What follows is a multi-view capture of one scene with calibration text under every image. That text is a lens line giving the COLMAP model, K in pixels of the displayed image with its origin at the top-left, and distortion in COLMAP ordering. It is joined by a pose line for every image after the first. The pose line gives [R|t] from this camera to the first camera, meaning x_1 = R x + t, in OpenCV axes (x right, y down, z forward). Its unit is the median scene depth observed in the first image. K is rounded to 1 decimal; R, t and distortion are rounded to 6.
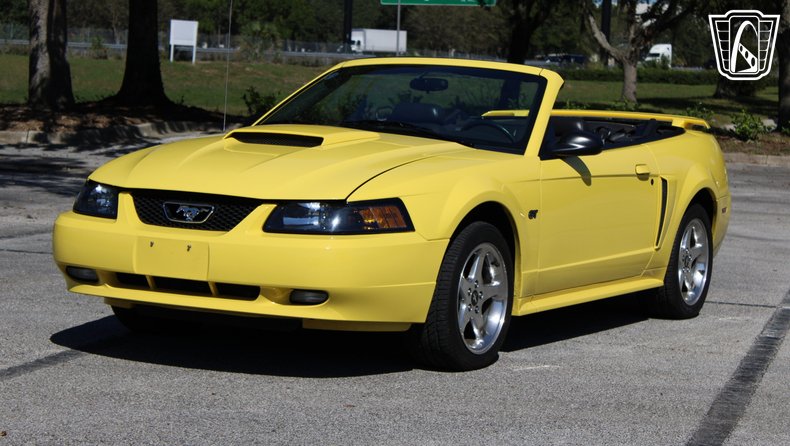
lens RADIAL K [[1806.9, 0, 394.6], [0, 1806.9, 241.5], [0, 0, 1]] dist [0.018525, 0.453051]
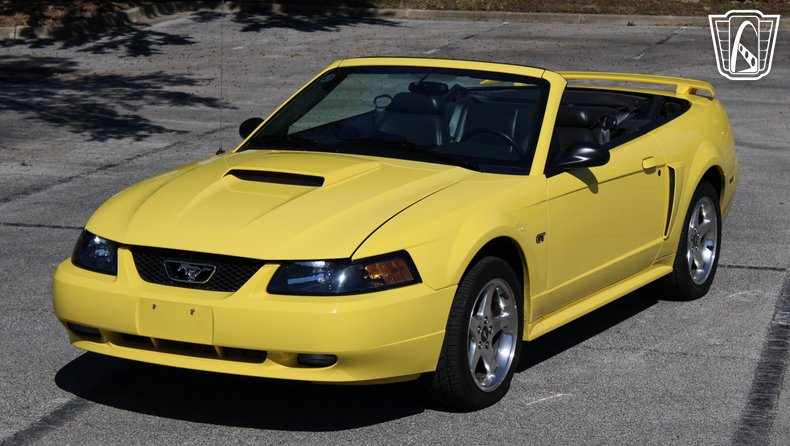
lens RADIAL K [[1806.9, 0, 394.6], [0, 1806.9, 241.5], [0, 0, 1]] dist [0.018525, 0.453051]
pose [[0.999276, -0.038052, -0.000050, -0.002639], [0.037892, 0.994945, 0.092998, -0.111054], [-0.003489, -0.092932, 0.995666, 0.026000]]
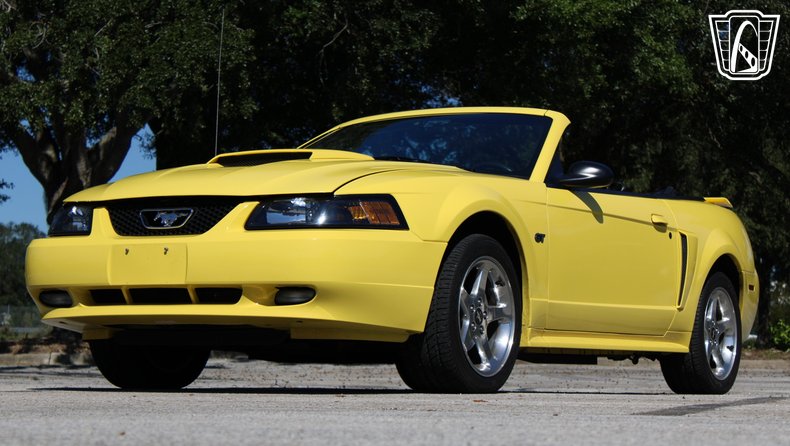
lens RADIAL K [[1818.6, 0, 395.3], [0, 1818.6, 242.2], [0, 0, 1]] dist [0.024956, 0.252501]
pose [[0.999357, -0.030453, -0.018913, 0.020231], [0.027267, 0.988243, -0.150441, 0.131408], [0.023272, 0.149828, 0.988438, 0.069954]]
